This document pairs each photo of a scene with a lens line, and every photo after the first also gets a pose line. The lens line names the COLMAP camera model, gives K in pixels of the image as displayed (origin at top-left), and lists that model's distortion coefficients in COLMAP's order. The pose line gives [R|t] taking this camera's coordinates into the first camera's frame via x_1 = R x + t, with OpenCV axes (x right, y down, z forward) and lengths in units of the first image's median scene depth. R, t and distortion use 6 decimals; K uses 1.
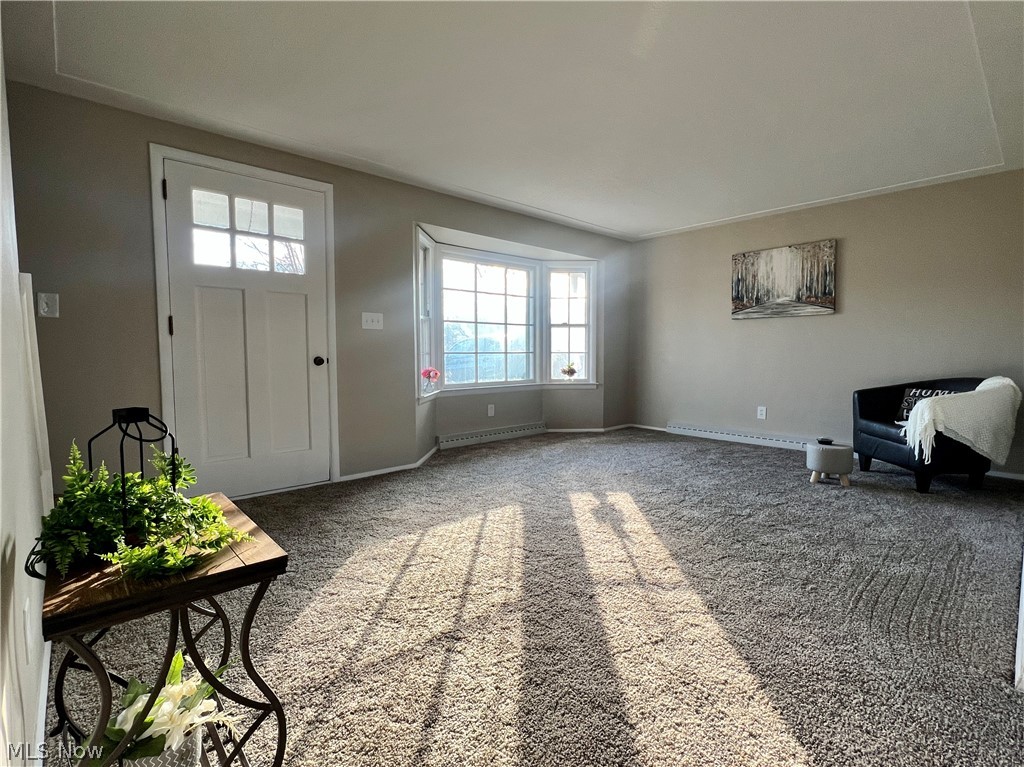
lens RADIAL K [[473.8, 0, 512.6], [0, 473.8, 378.4], [0, 0, 1]] dist [-0.003625, -0.000209]
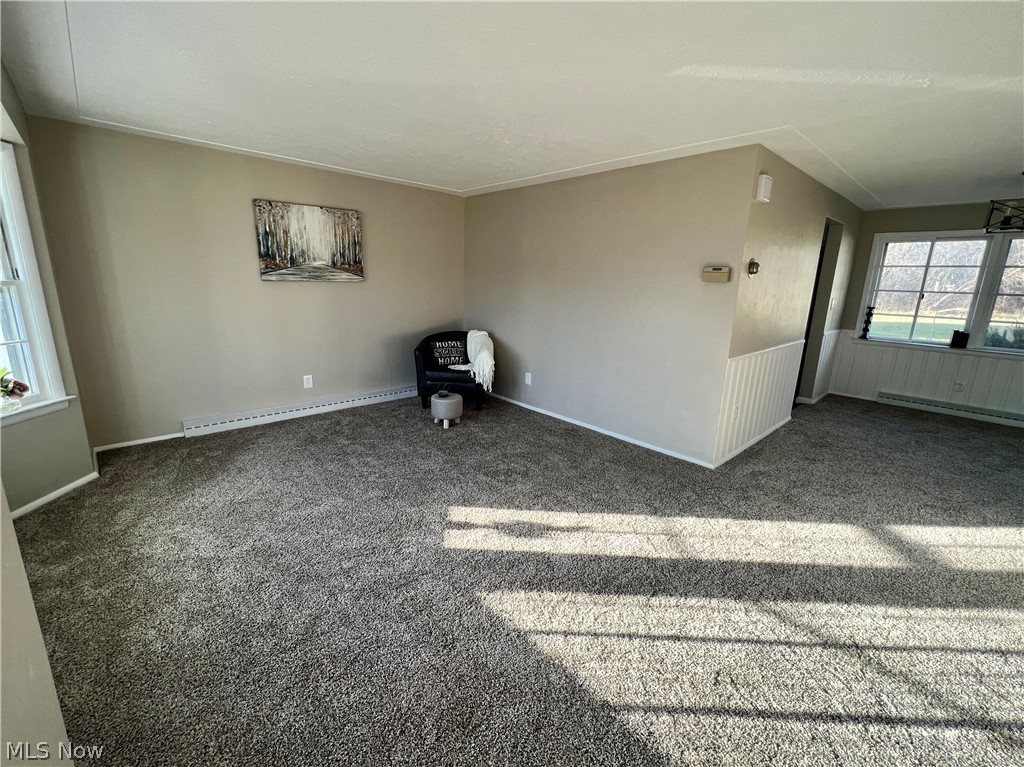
lens RADIAL K [[422.0, 0, 513.9], [0, 422.0, 384.5], [0, 0, 1]] dist [0.001550, 0.000020]
pose [[-0.011073, -0.245827, 0.969250, -0.340098], [0.033223, 0.968684, 0.246063, -0.128563], [-0.999387, 0.034926, -0.002559, 0.626026]]
